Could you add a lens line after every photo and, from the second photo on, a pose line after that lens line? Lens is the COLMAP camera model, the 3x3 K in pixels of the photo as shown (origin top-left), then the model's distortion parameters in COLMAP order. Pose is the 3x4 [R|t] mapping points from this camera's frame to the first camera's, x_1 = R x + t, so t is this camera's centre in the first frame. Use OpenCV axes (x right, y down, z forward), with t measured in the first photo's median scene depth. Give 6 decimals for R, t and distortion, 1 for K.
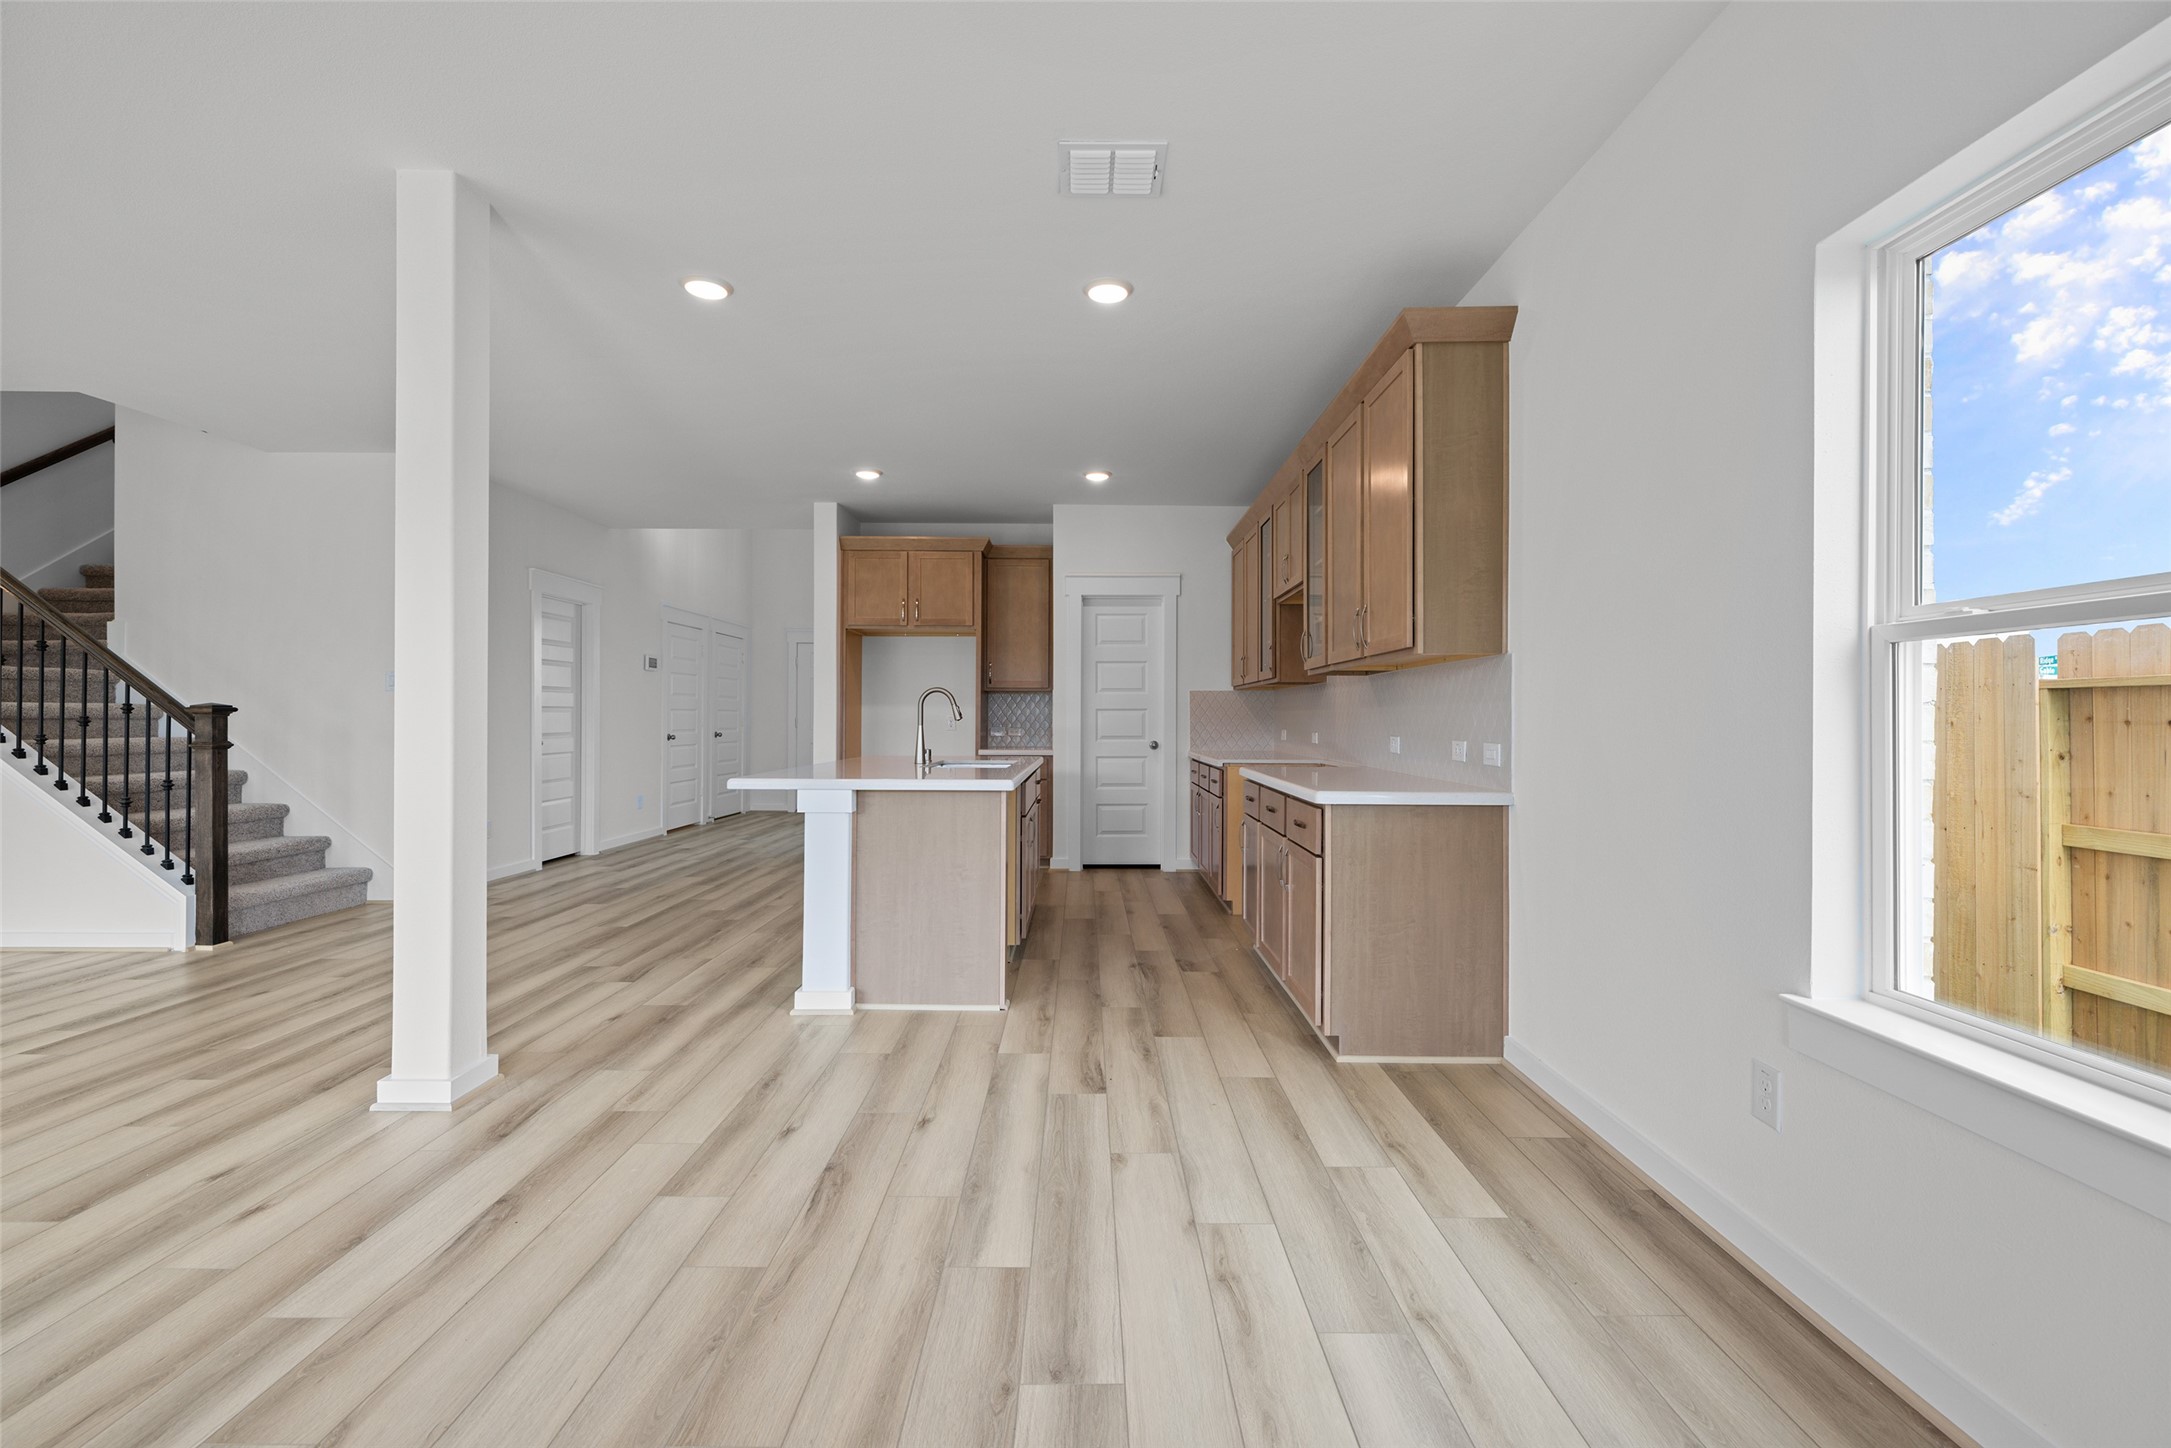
lens RADIAL K [[915.5, 0, 1081.8], [0, 915.5, 719.7], [0, 0, 1]] dist [0.002578, 0.000279]
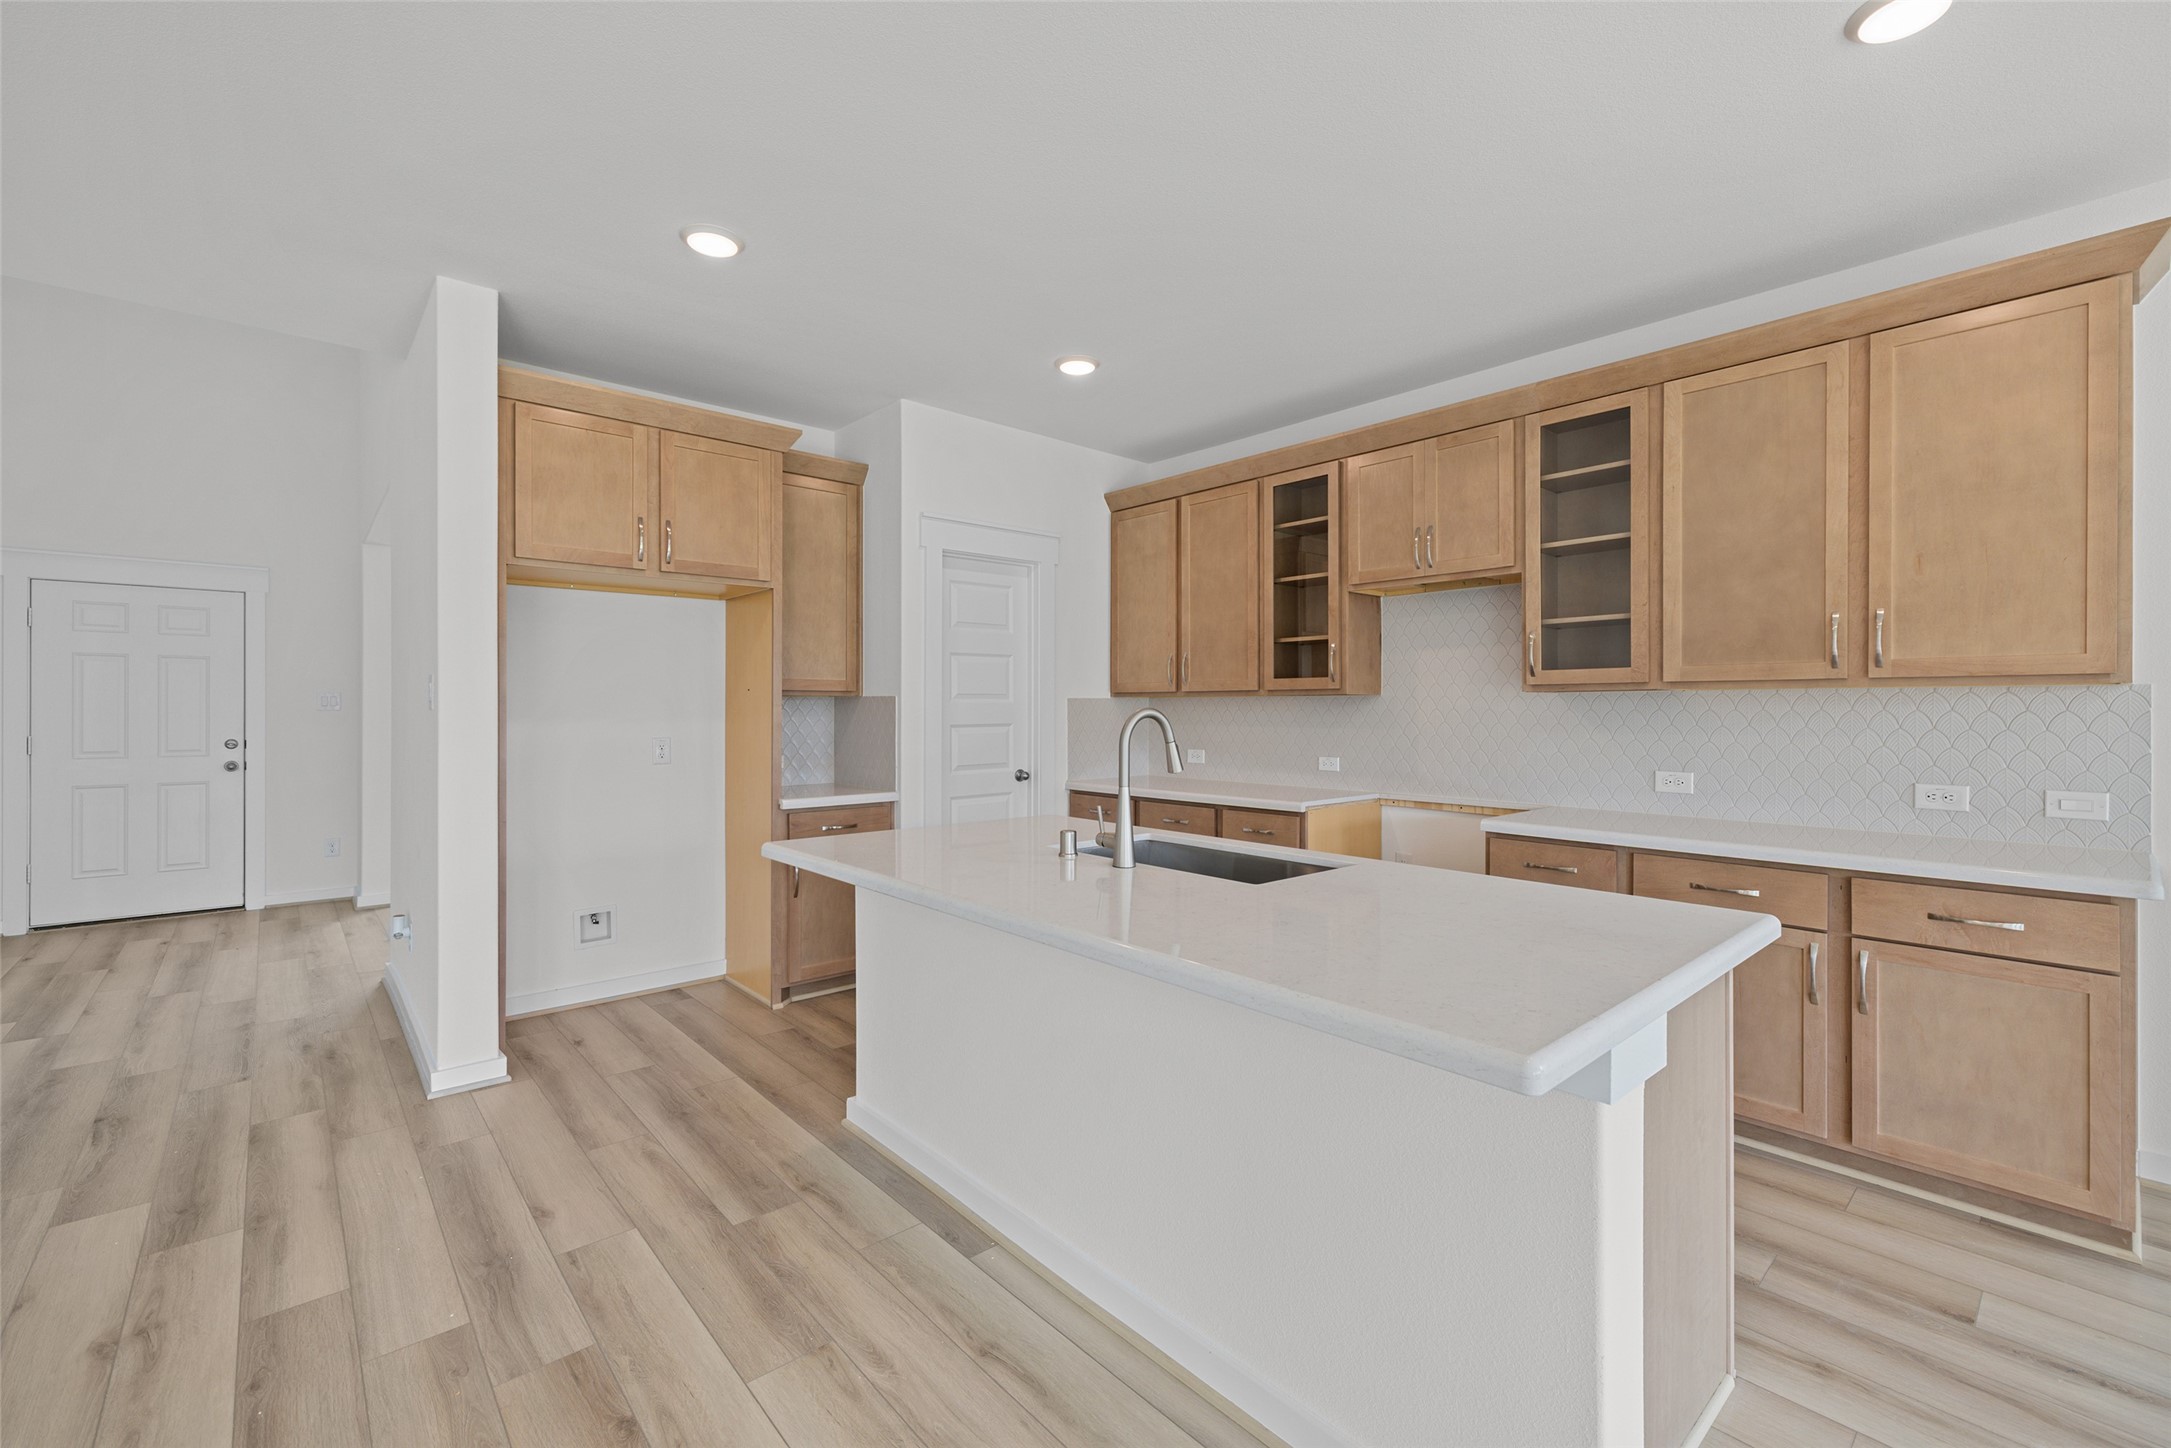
lens RADIAL K [[915.5, 0, 1080.6], [0, 915.5, 709.1], [0, 0, 1]] dist [0.002578, 0.000279]
pose [[0.746060, -0.007975, 0.665830, -0.482422], [0.005457, 0.999968, 0.005862, -0.036384], [-0.665856, -0.000740, 0.746080, 0.617848]]
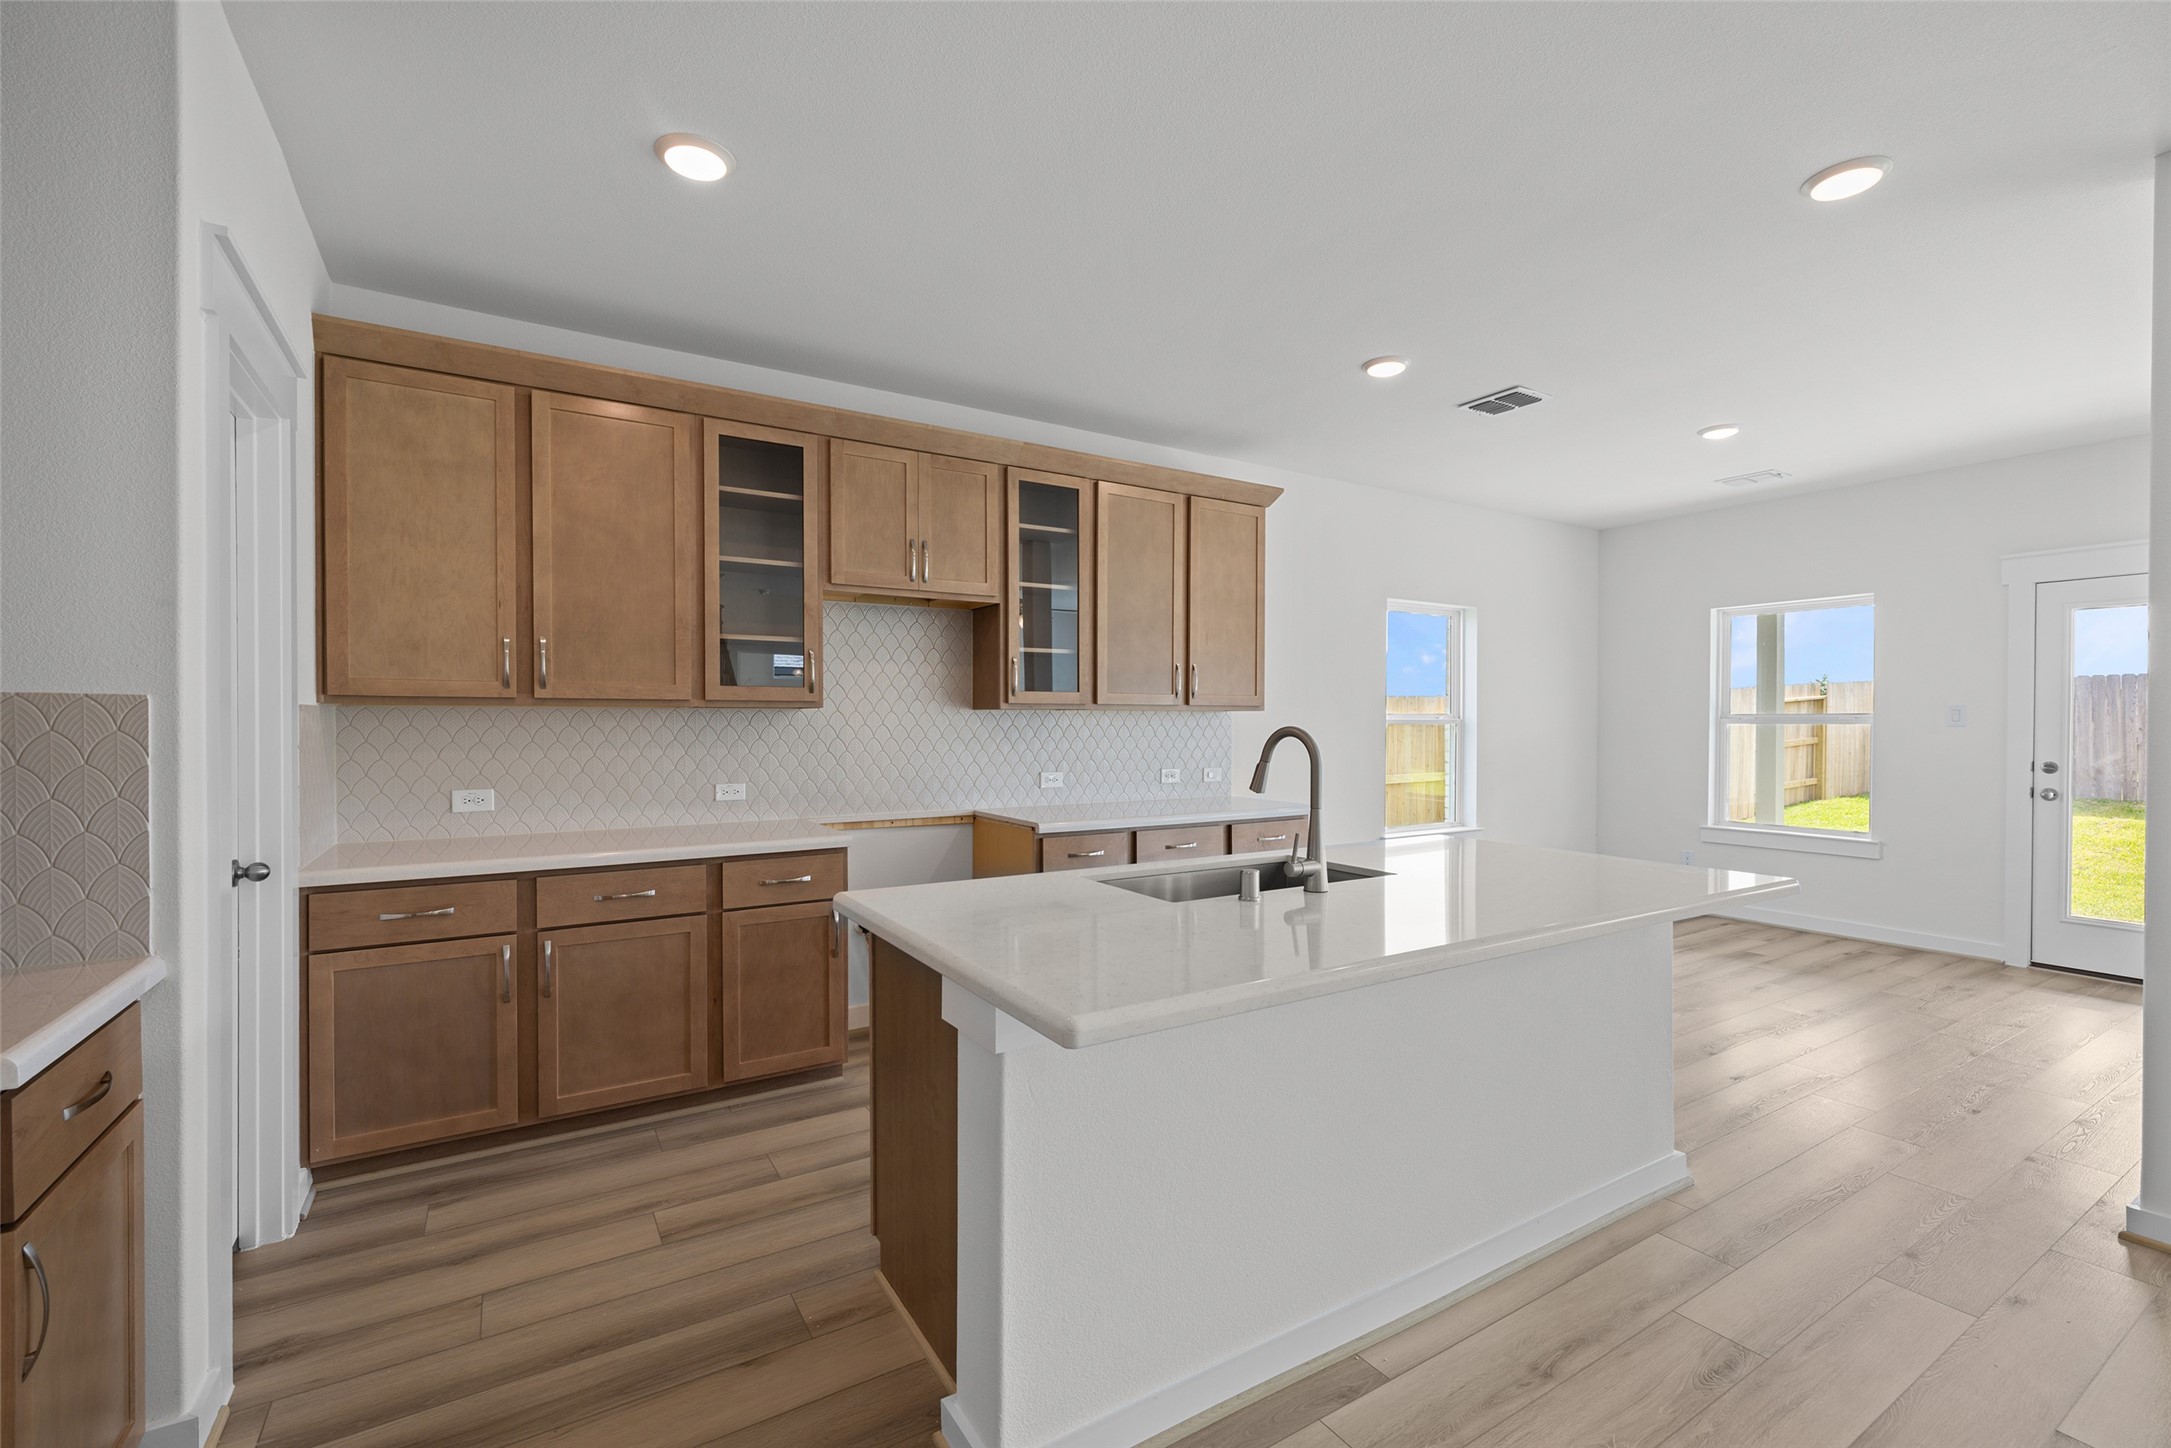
lens RADIAL K [[915.5, 0, 1084.2], [0, 915.5, 736.6], [0, 0, 1]] dist [0.002578, 0.000279]
pose [[-0.526064, -0.018121, 0.850252, -0.476402], [-0.002640, 0.999803, 0.019674, -0.035783], [-0.850441, 0.008105, -0.526008, 1.262033]]
